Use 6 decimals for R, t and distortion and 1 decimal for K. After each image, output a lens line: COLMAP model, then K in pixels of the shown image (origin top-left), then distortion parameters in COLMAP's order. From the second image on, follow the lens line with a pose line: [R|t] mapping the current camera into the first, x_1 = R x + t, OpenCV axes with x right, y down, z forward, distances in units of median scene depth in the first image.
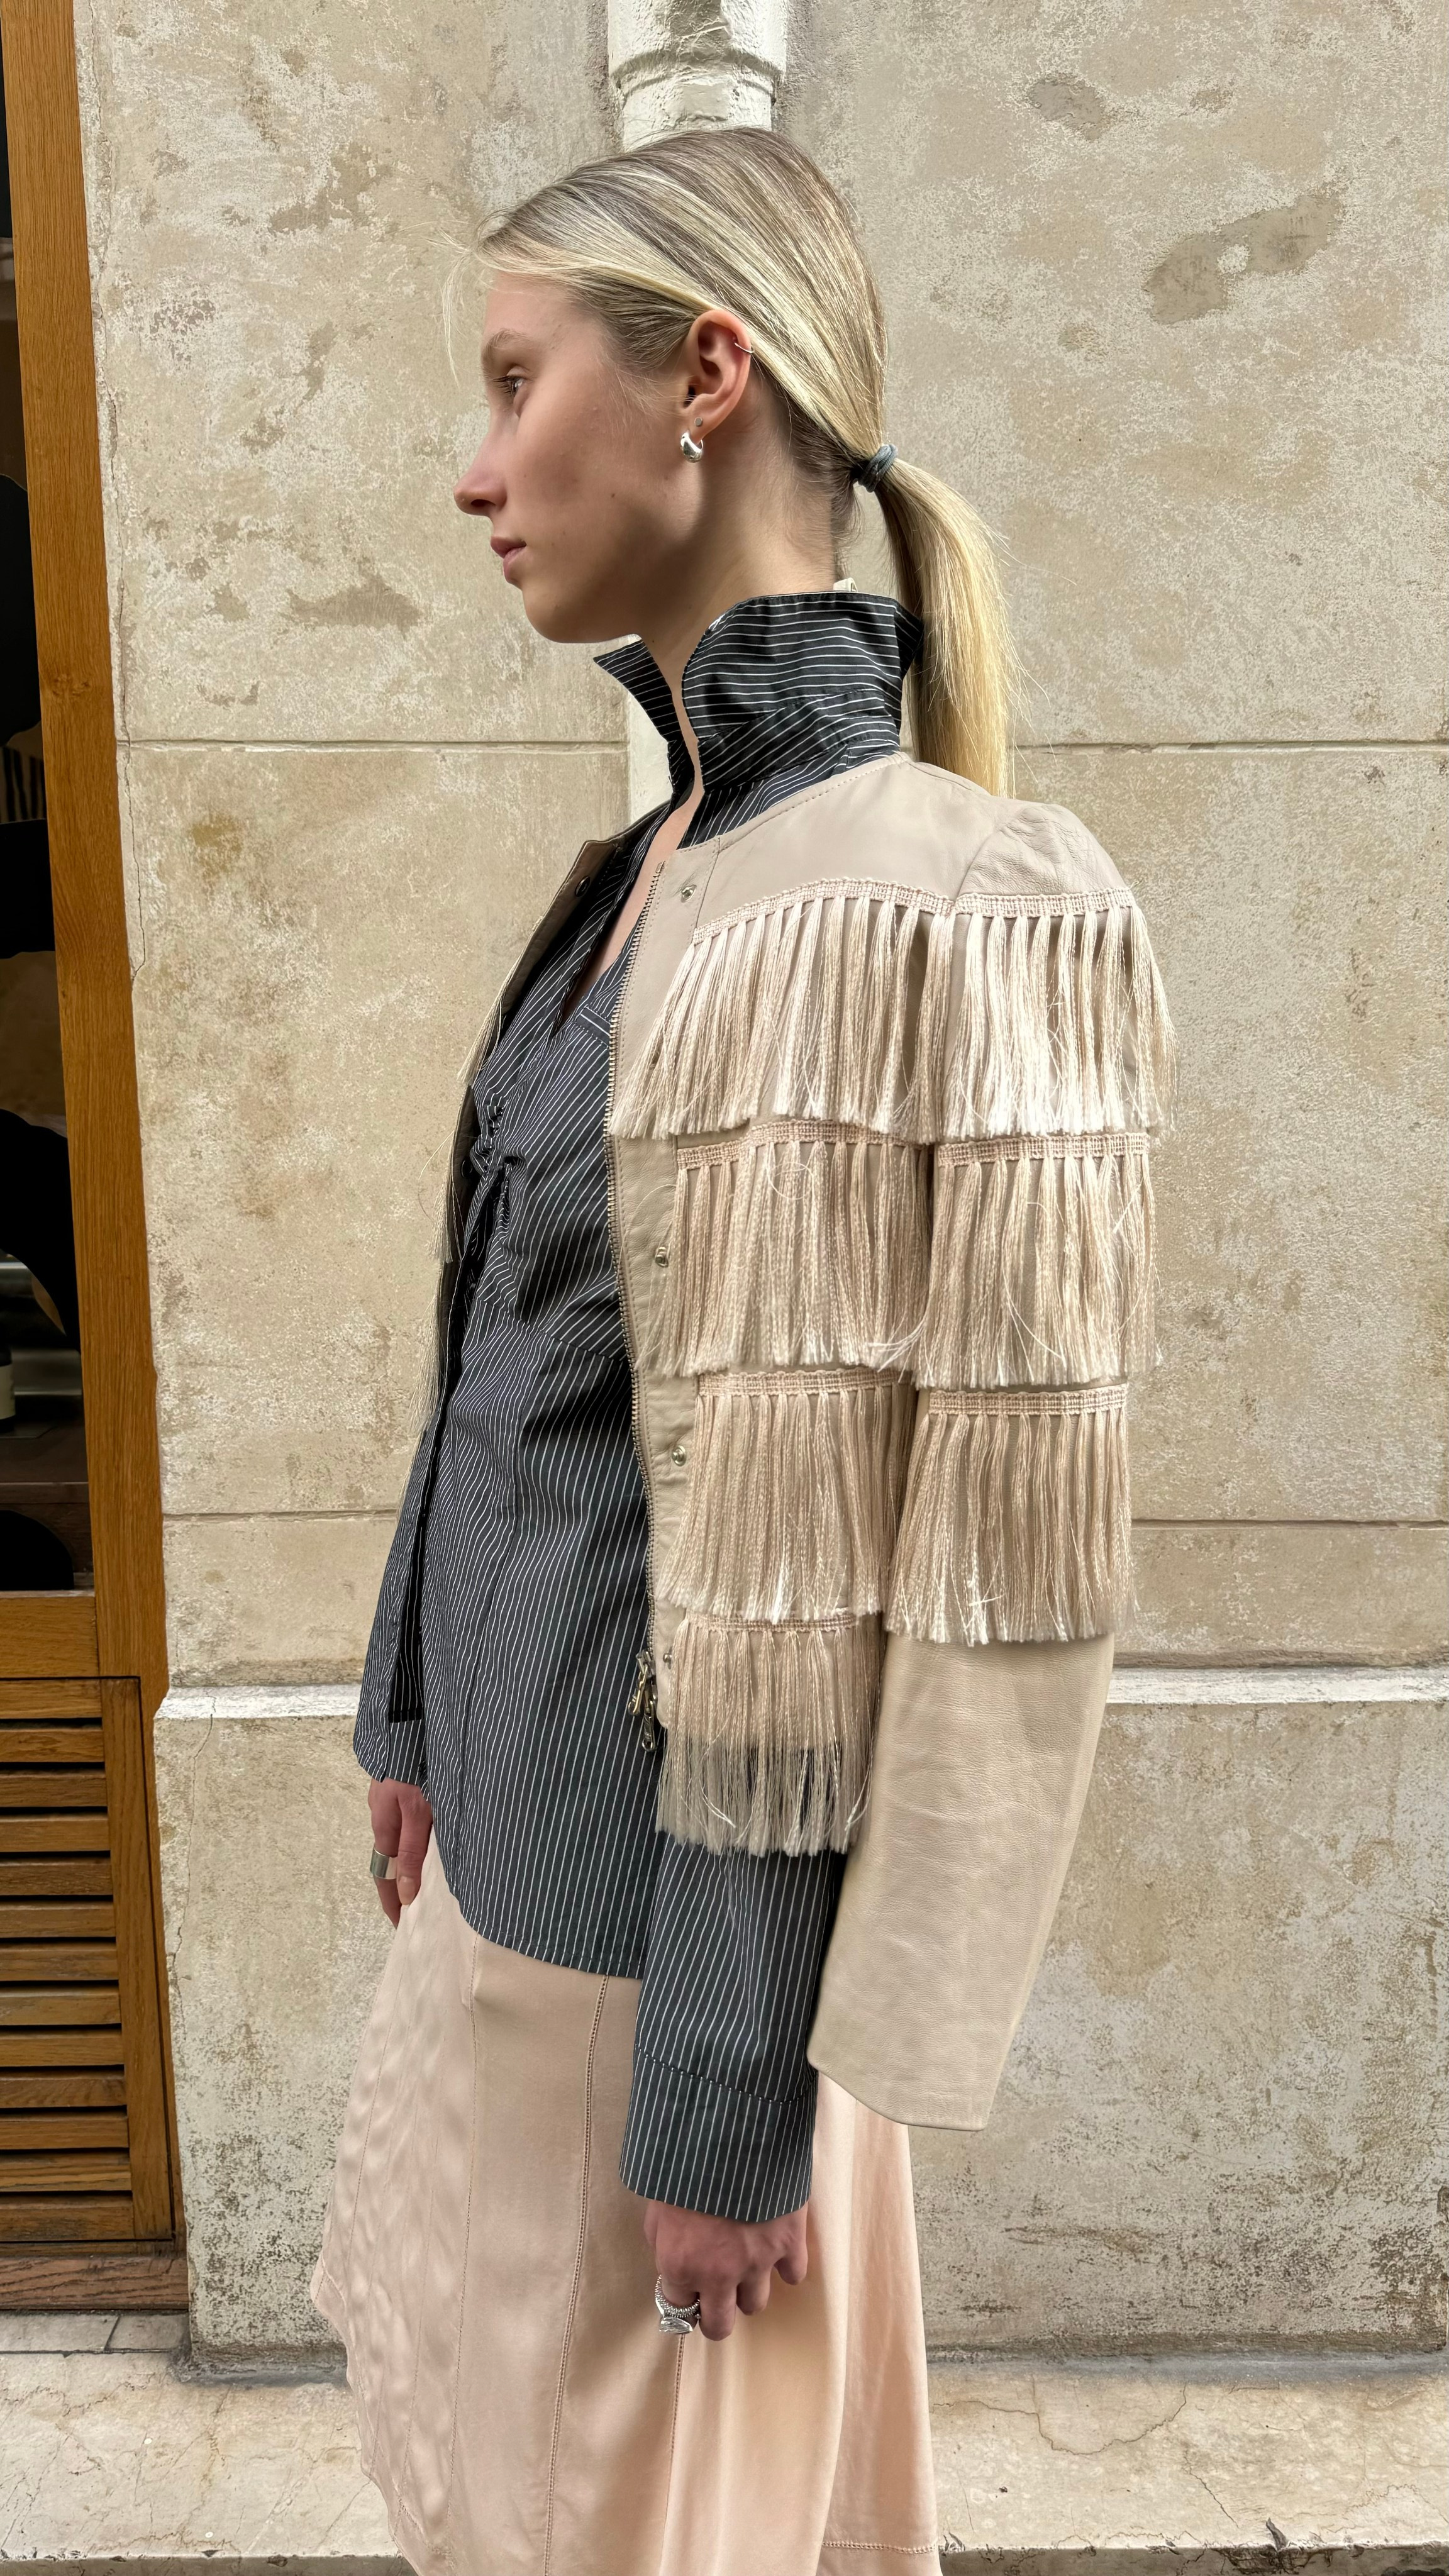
lens RADIAL K [[1842.5, 0, 705.0], [0, 1842.5, 1279.7], [0, 0, 1]] dist [0.044093, -0.068356]
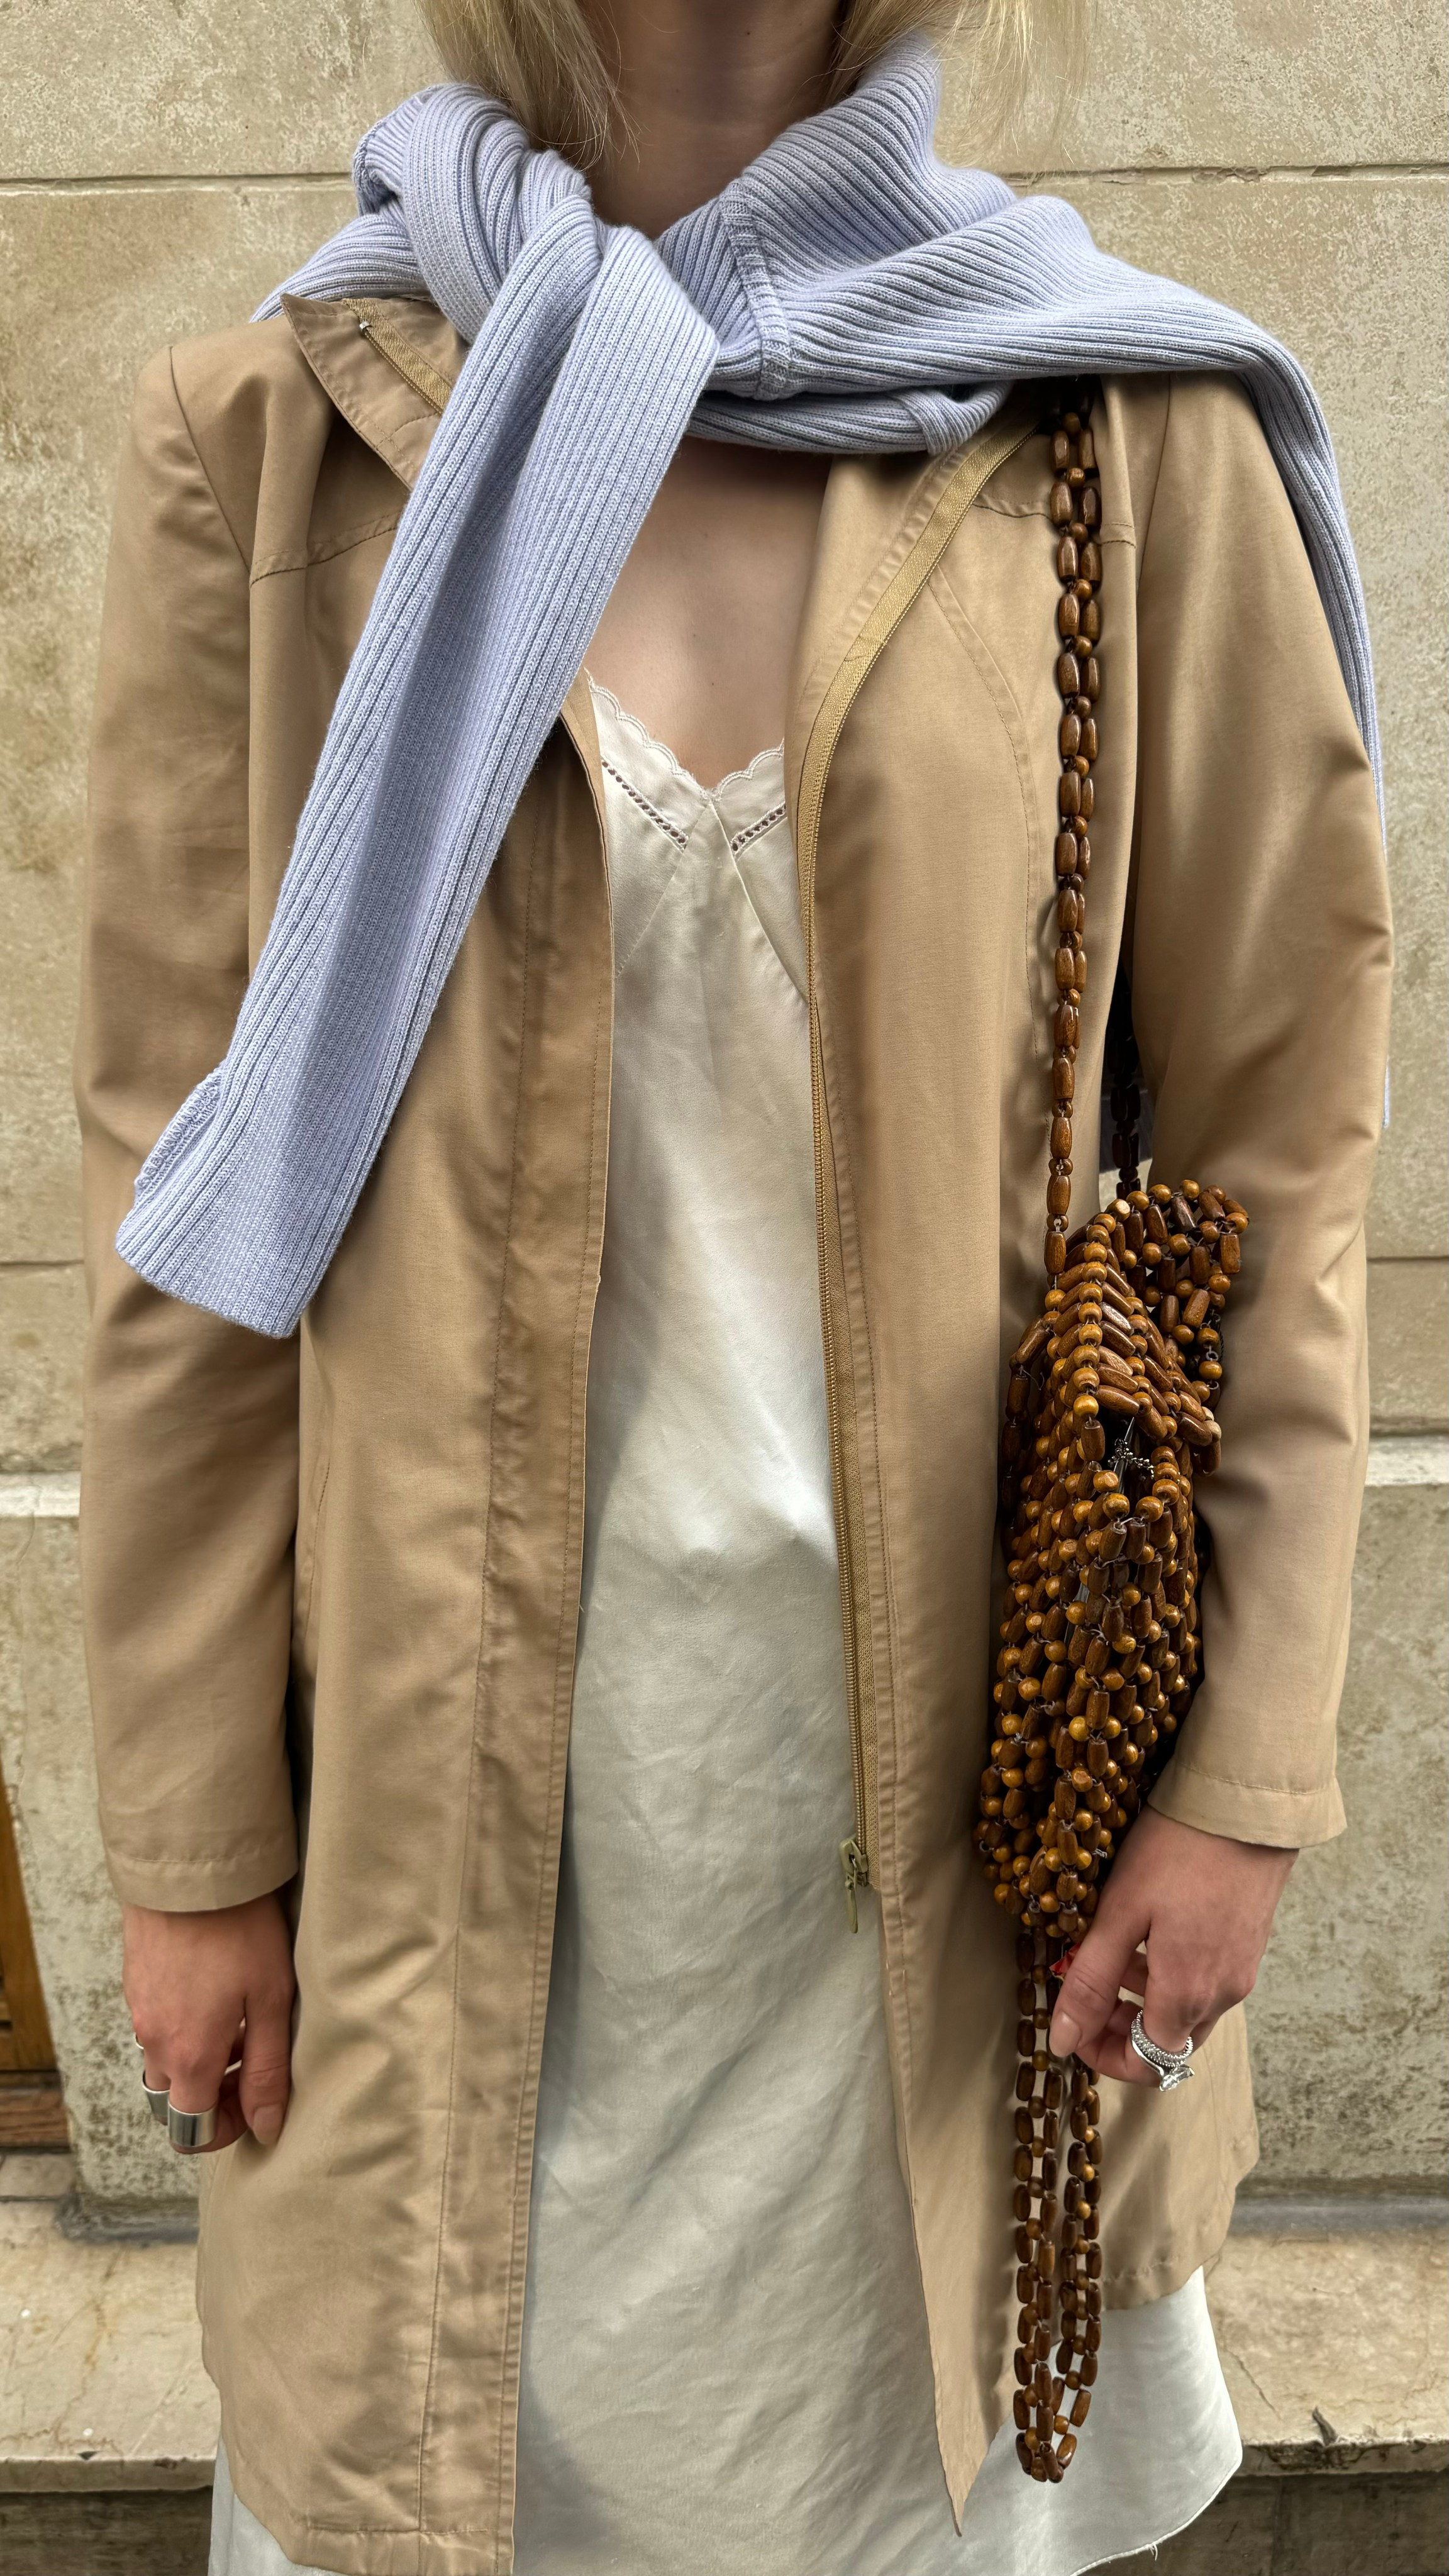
lens RADIAL K [[1859.9, 0, 728.9], [0, 1859.9, 1264.4], [0, 0, 1]] dist [-0.013504, -0.009665]
pose [[0.999942, -0.009258, -0.005429, 0.040178], [0.010053, 0.985075, 0.171833, -0.004214], [0.003757, -0.171877, 0.985111, 0.237921]]
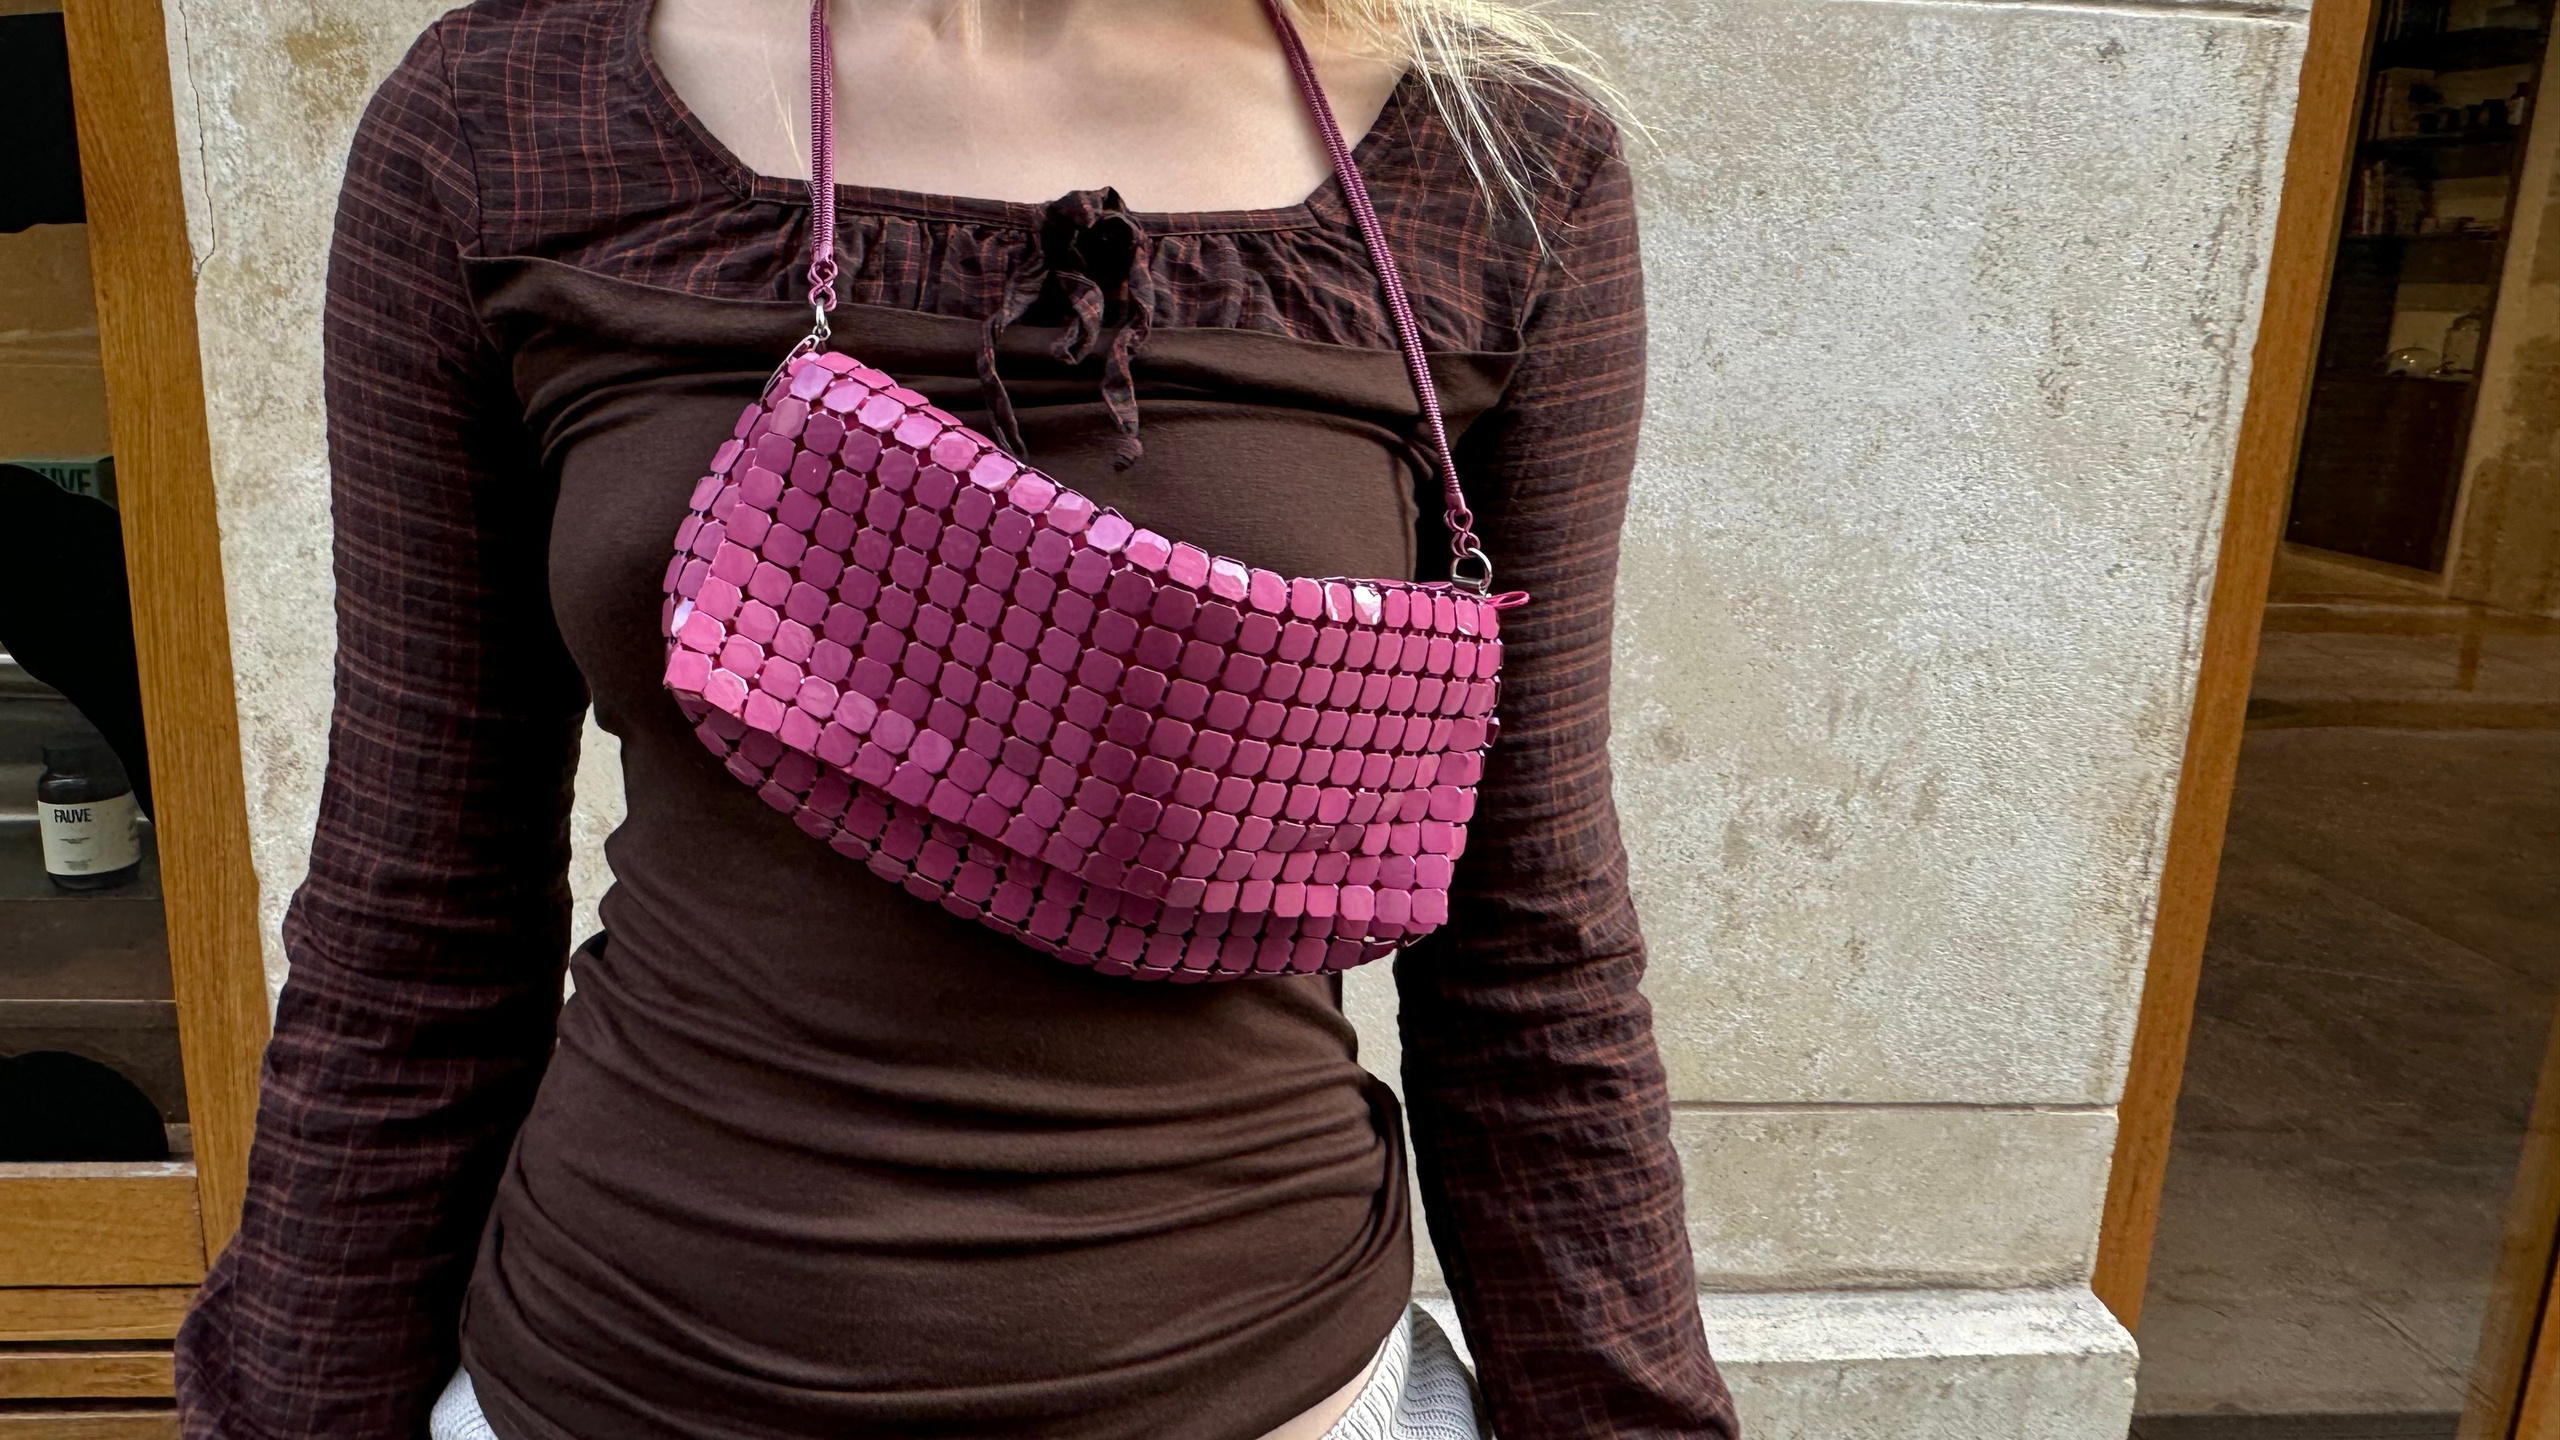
lens RADIAL K [[1743.3, 0, 1235.8], [0, 1743.3, 680.2], [0, 0, 1]] dist [-0.031865, 0.020145]
pose [[0.996660, 0.026466, 0.077260, 0.002281], [-0.032304, 0.996636, 0.075324, -0.080347], [-0.075006, -0.077568, 0.994162, 0.373910]]
